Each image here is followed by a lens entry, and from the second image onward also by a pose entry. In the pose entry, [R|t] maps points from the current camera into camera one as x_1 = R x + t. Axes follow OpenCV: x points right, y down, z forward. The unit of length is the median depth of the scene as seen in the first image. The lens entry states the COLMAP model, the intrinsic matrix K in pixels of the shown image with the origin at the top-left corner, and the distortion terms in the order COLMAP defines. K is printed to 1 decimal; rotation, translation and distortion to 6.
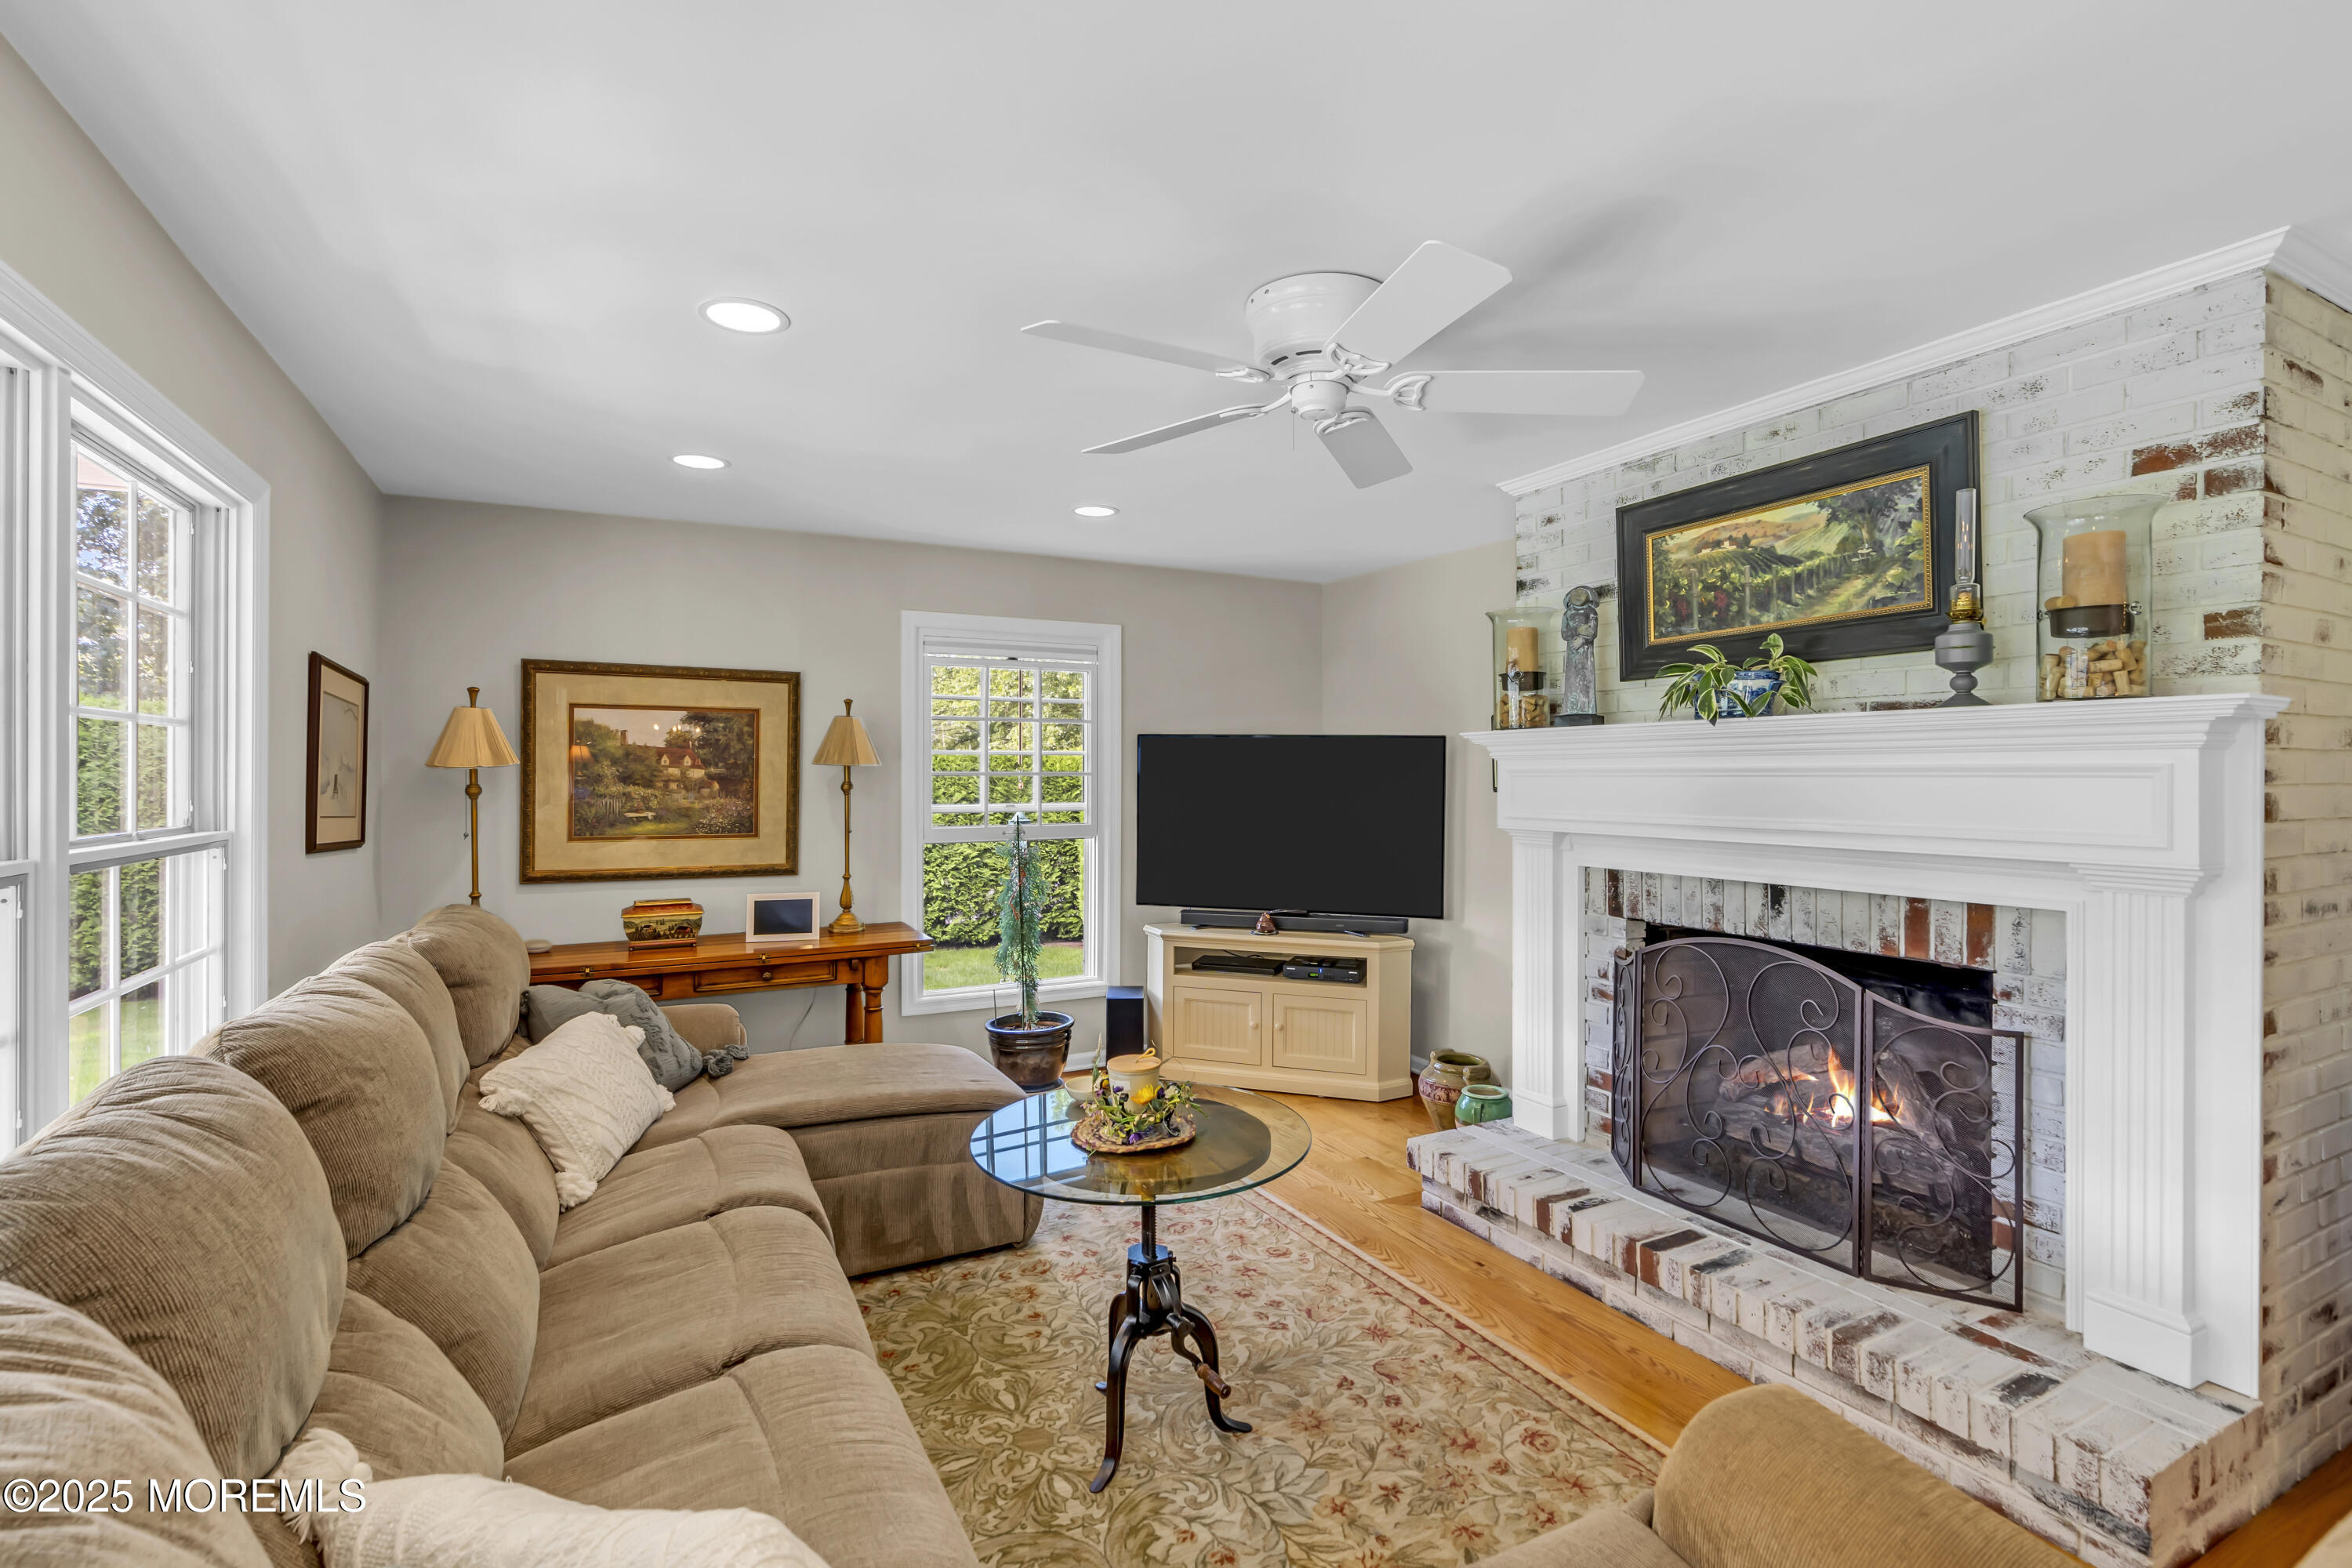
lens RADIAL K [[1079.8, 0, 1186.8], [0, 1079.8, 775.5], [0, 0, 1]] dist [-0.010444, 0.003587]
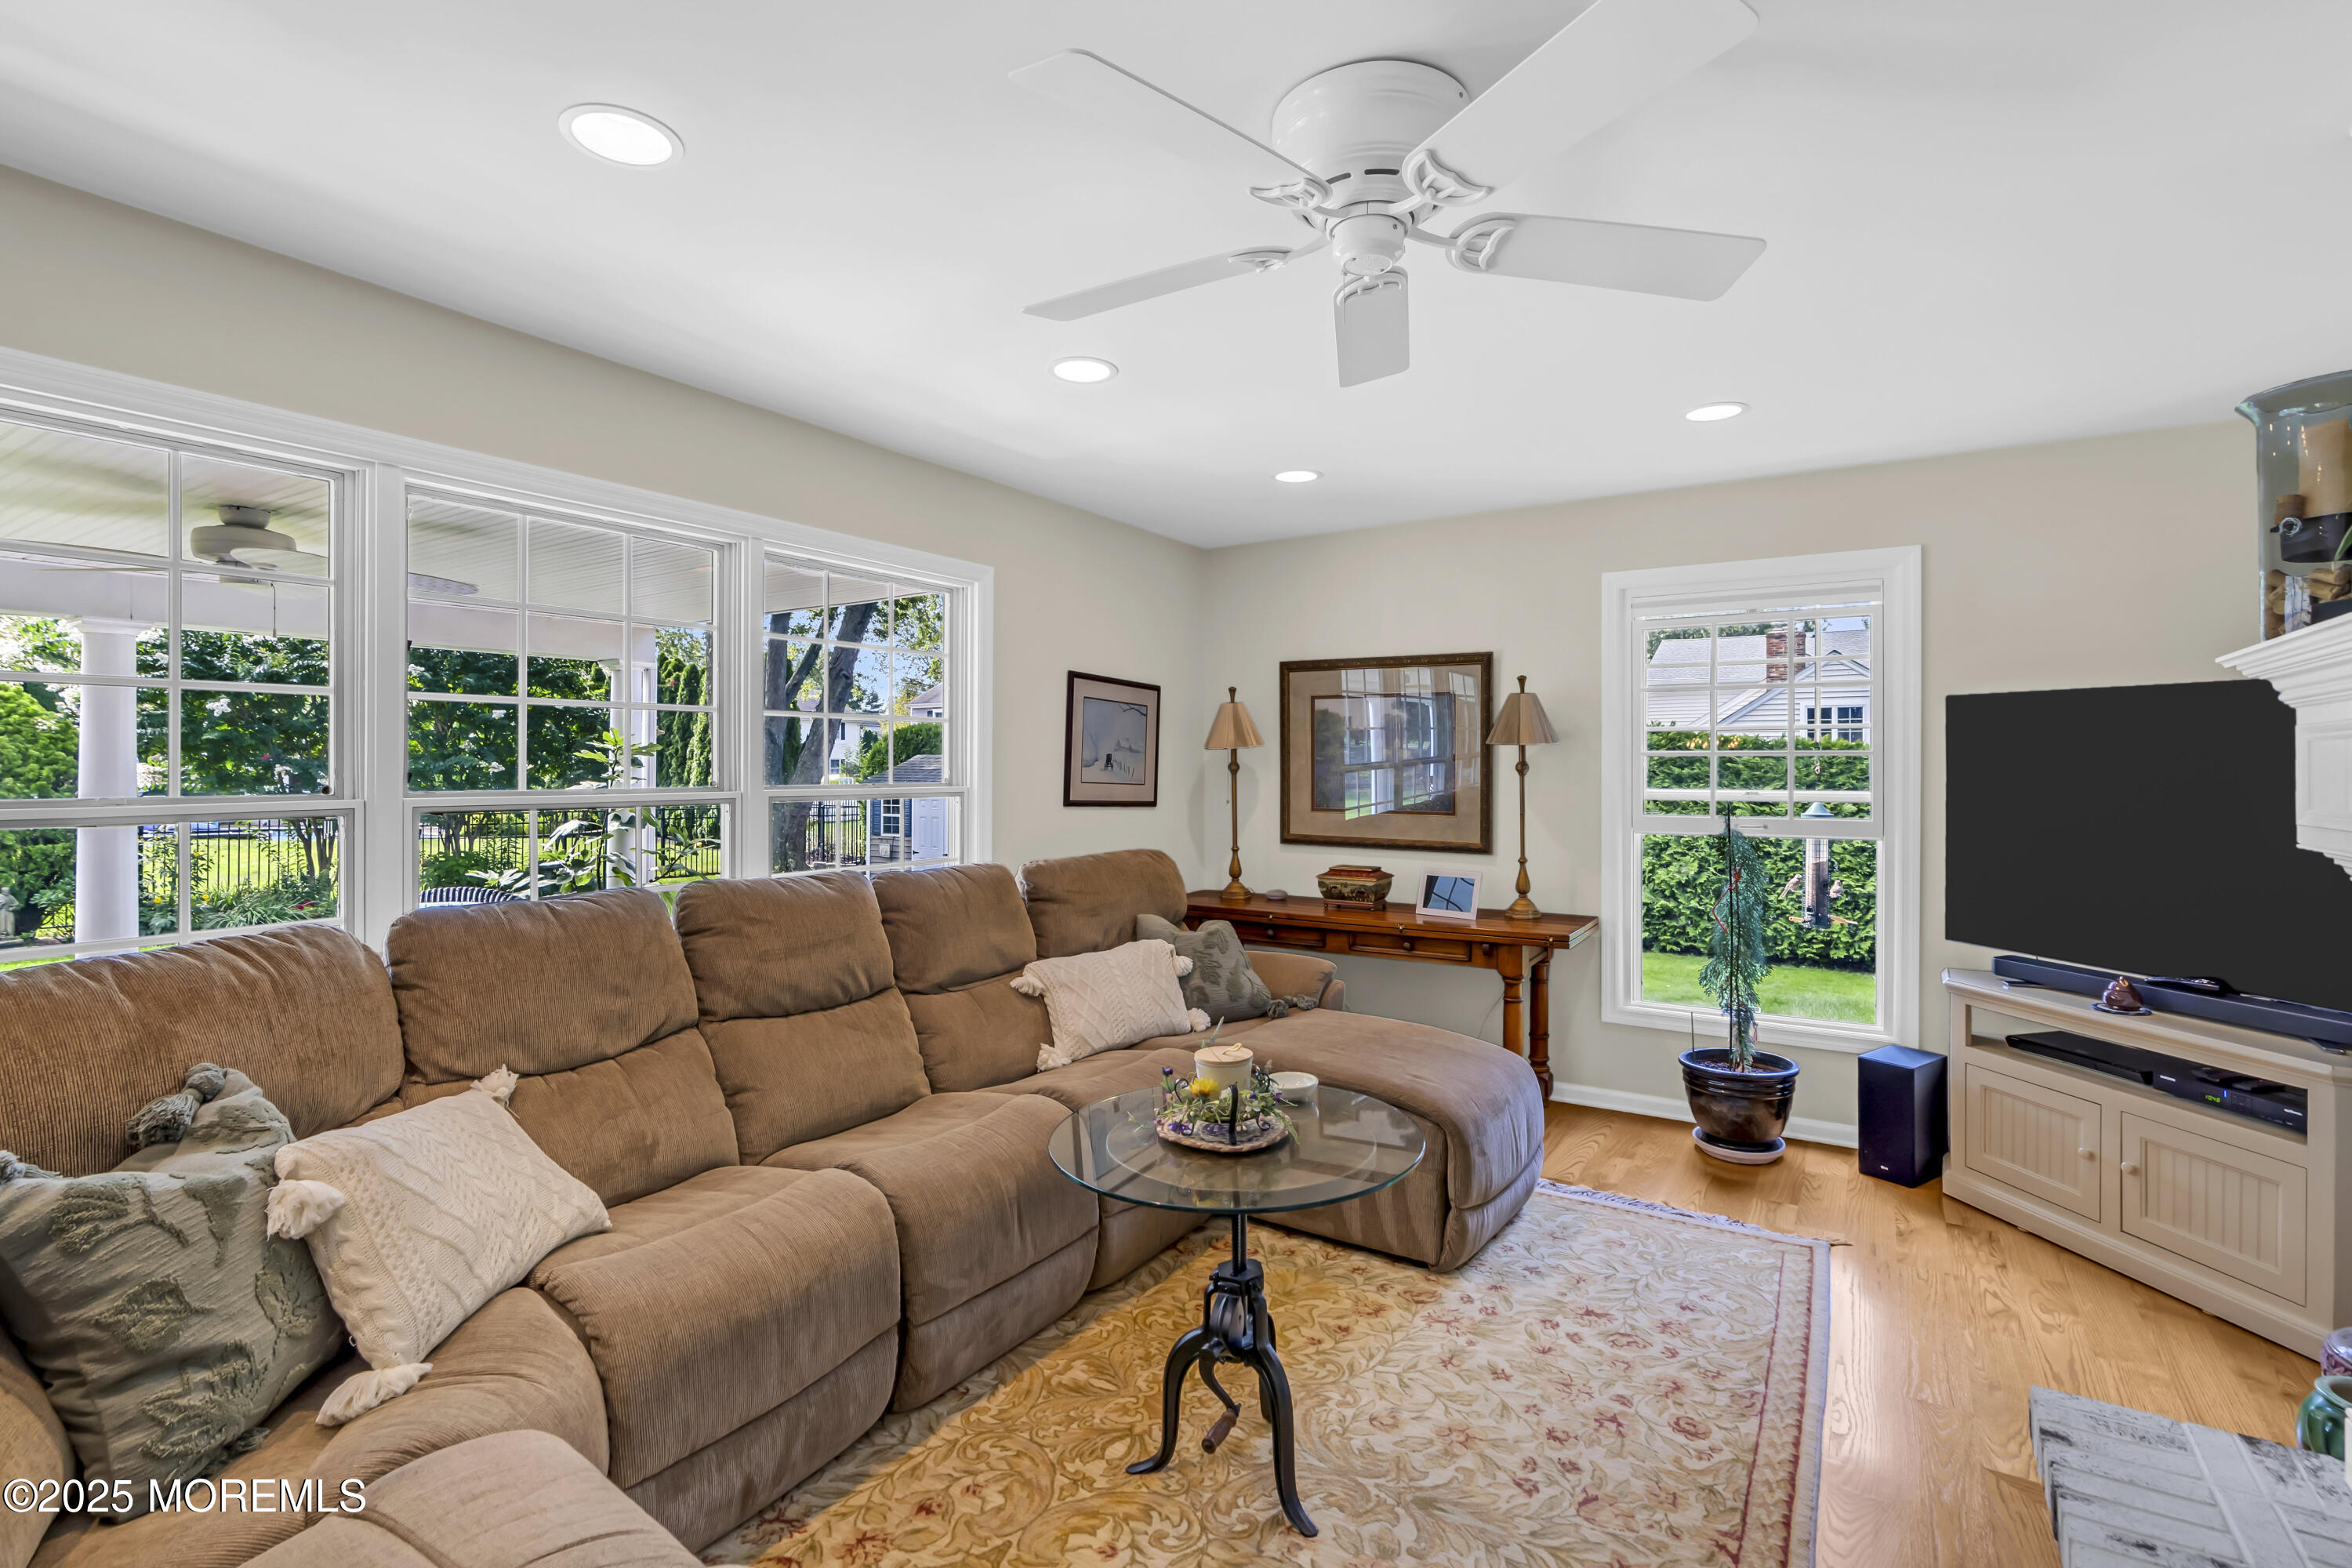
lens RADIAL K [[1079.8, 0, 1182.5], [0, 1079.8, 770.5], [0, 0, 1]] dist [-0.010444, 0.003587]
pose [[0.491238, 0.004284, -0.871015, 0.482191], [-0.002419, 0.999991, 0.003553, 0.014398], [0.871022, 0.000362, 0.491243, 0.341945]]
